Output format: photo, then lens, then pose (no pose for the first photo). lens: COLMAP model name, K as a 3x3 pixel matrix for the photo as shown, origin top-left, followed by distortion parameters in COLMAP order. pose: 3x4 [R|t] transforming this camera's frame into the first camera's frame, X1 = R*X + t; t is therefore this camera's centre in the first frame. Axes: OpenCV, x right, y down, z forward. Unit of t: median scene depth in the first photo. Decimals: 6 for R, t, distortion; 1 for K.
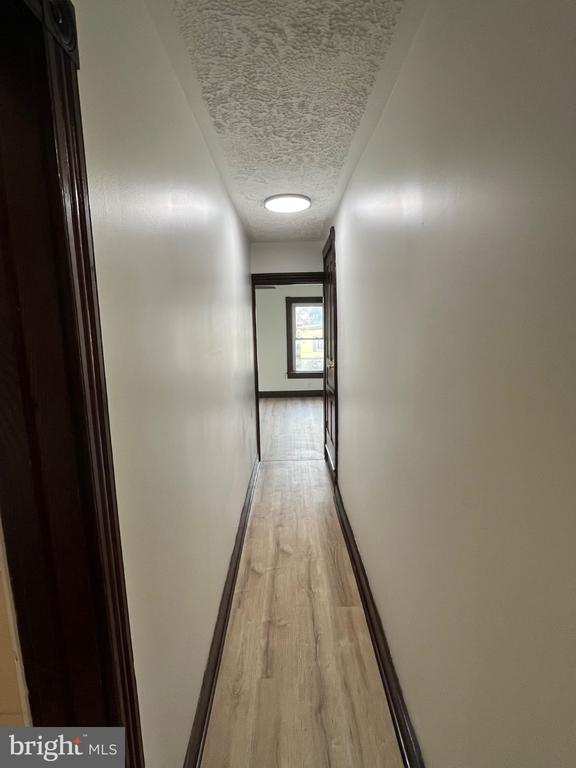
lens RADIAL K [[375.5, 0, 291.7], [0, 375.5, 381.6], [0, 0, 1]] dist [-0.002801, -0.001438]
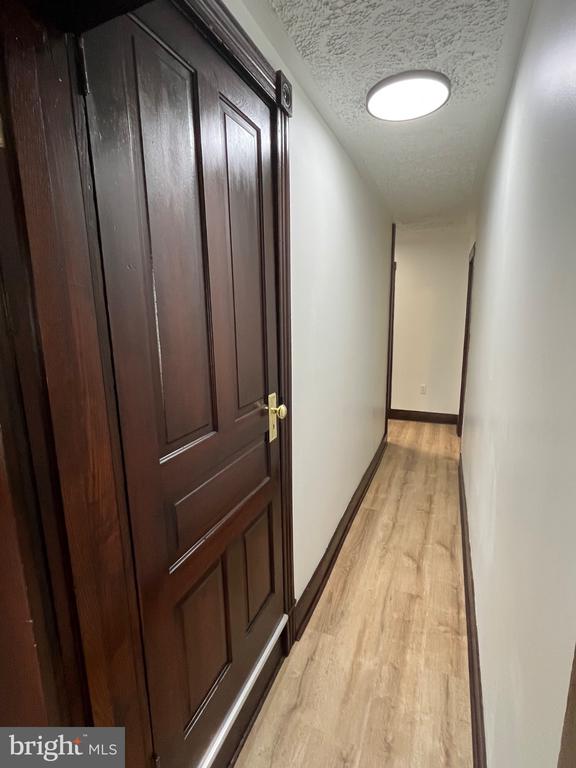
lens RADIAL K [[375.5, 0, 291.7], [0, 375.5, 381.6], [0, 0, 1]] dist [-0.002801, -0.001438]
pose [[-0.918443, -0.035424, 0.393963, -0.109351], [0.097101, 0.945314, 0.311372, -0.298055], [-0.383449, 0.324231, -0.864778, 2.020581]]
